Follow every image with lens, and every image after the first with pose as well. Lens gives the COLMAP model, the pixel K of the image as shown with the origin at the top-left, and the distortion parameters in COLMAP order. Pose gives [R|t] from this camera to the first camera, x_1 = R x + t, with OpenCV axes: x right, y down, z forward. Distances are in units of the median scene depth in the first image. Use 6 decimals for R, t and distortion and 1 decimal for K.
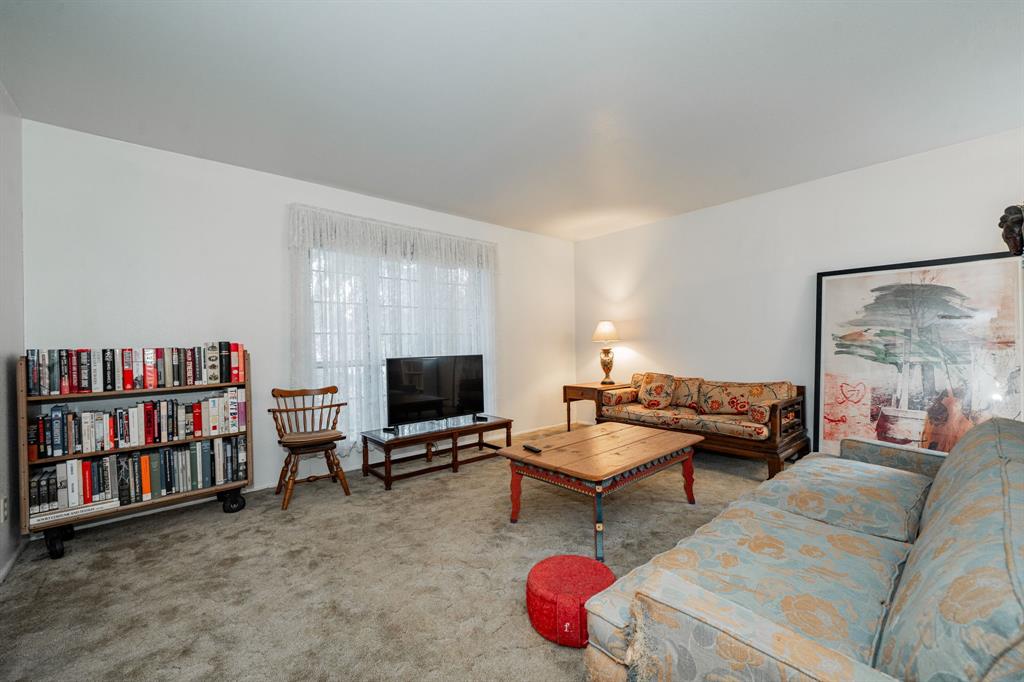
lens RADIAL K [[406.1, 0, 505.8], [0, 406.1, 343.4], [0, 0, 1]] dist [0.000498, 0.000110]
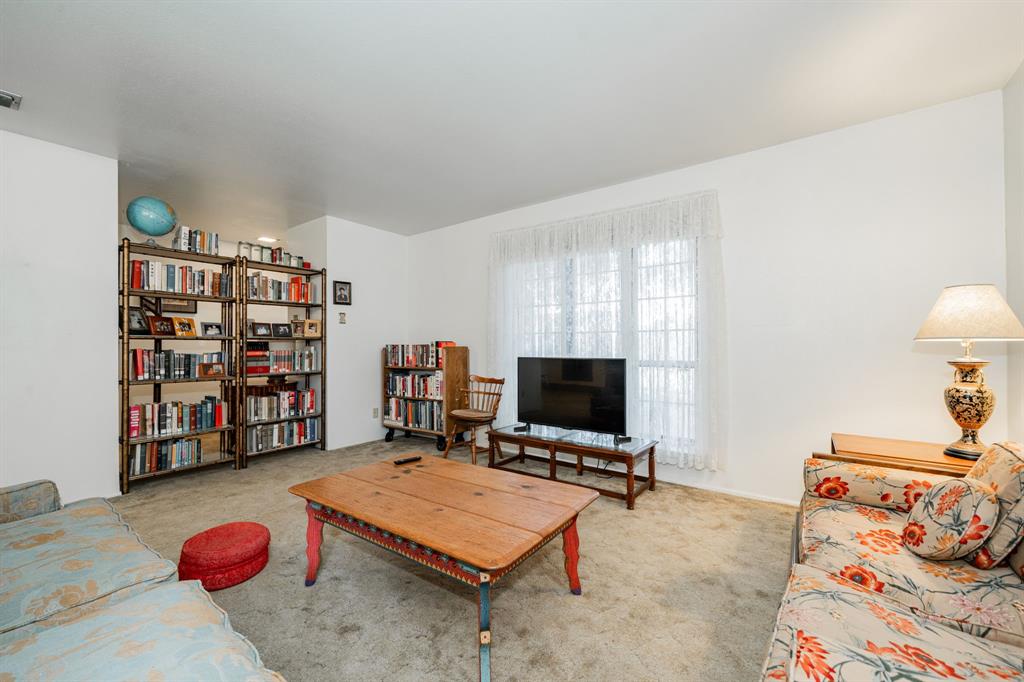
lens RADIAL K [[406.1, 0, 507.4], [0, 406.1, 344.3], [0, 0, 1]] dist [0.000498, 0.000110]
pose [[0.233006, 0.015075, -0.972358, 0.915832], [0.002106, 0.999870, 0.016006, -0.016215], [0.972473, -0.005777, 0.232944, 0.914164]]
